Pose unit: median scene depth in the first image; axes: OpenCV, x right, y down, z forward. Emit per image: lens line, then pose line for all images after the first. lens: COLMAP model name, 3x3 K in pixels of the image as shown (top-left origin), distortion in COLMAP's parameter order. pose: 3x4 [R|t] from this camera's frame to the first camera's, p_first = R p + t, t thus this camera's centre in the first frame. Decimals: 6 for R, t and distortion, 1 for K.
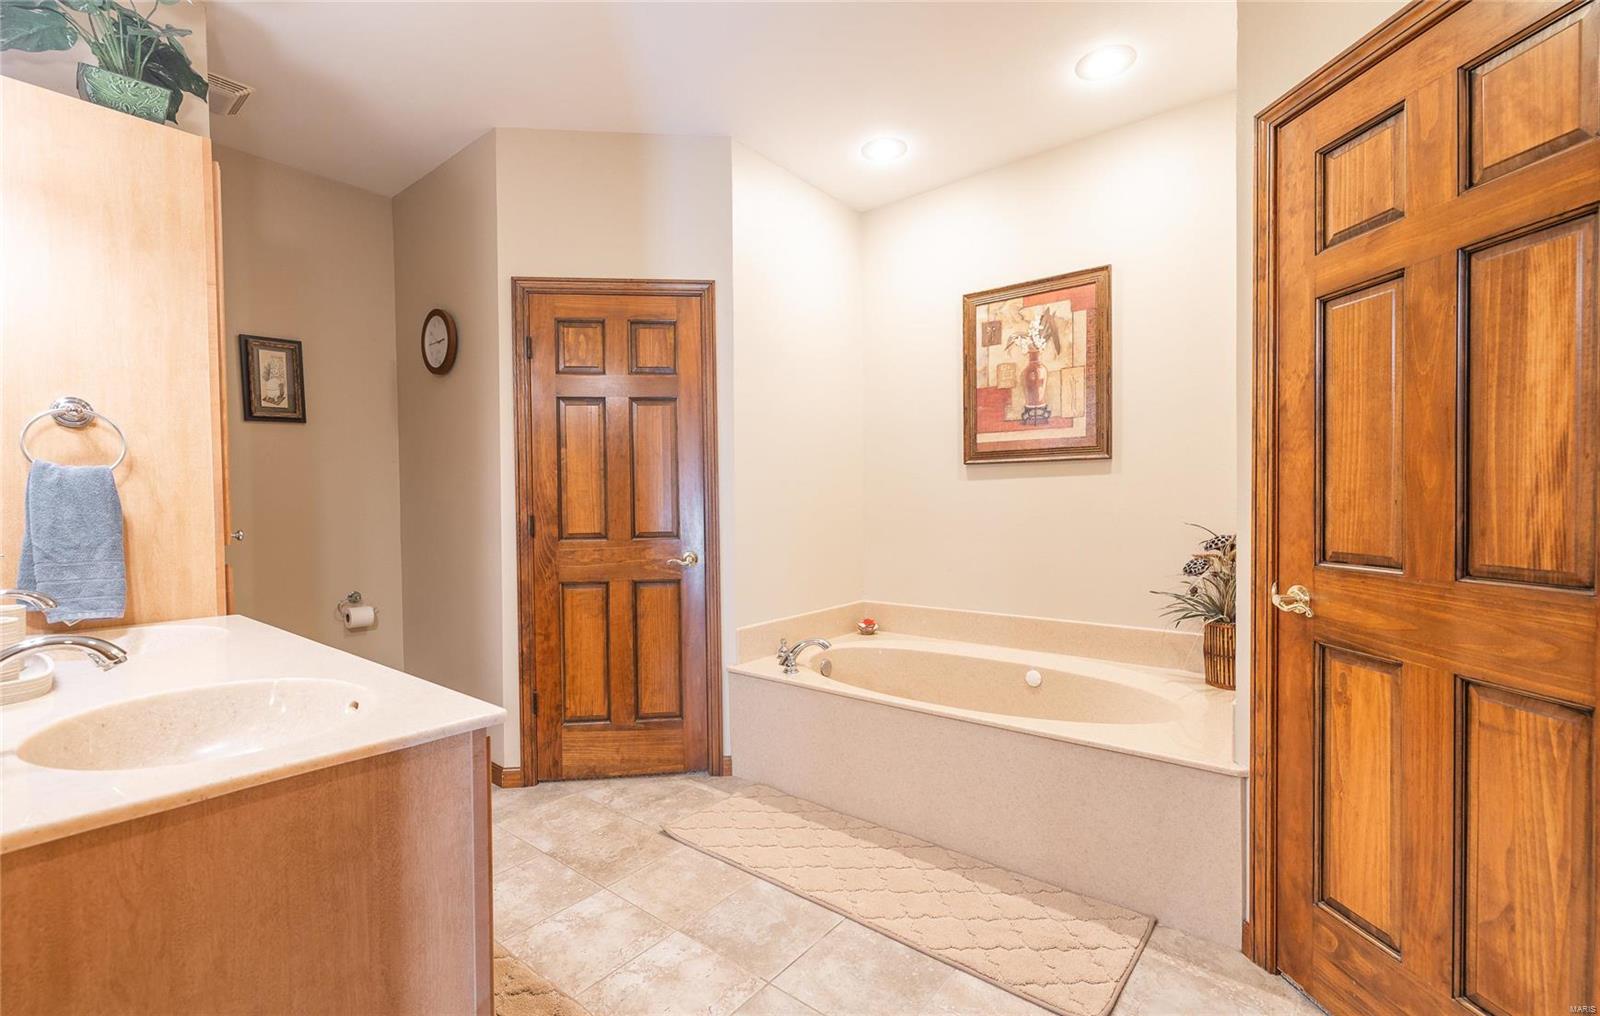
lens RADIAL K [[727.3, 0, 800.0], [0, 727.3, 508.0], [0, 0, 1]] dist [0.000163, 0.000011]
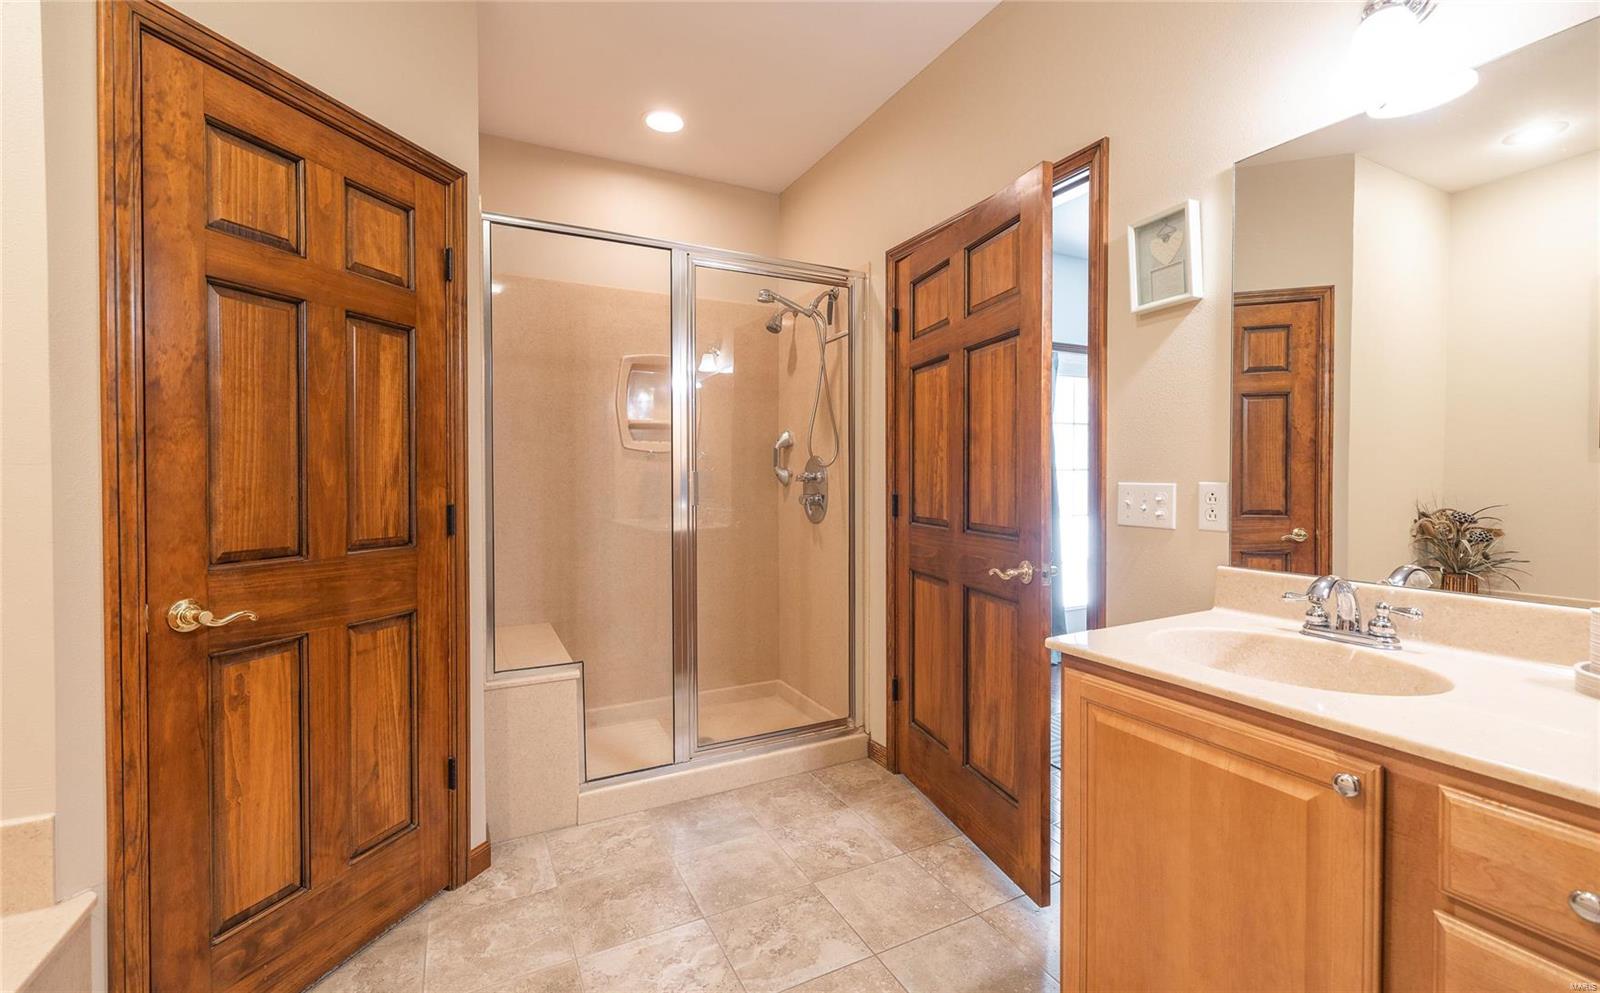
lens RADIAL K [[672.0, 0, 800.0], [0, 672.0, 496.5], [0, 0, 1]] dist [-0.001497, -0.000148]
pose [[-0.919800, 0.005996, 0.392342, -0.329956], [0.019848, 0.999314, 0.031258, -0.027694], [-0.391885, 0.036538, -0.919288, 1.656988]]
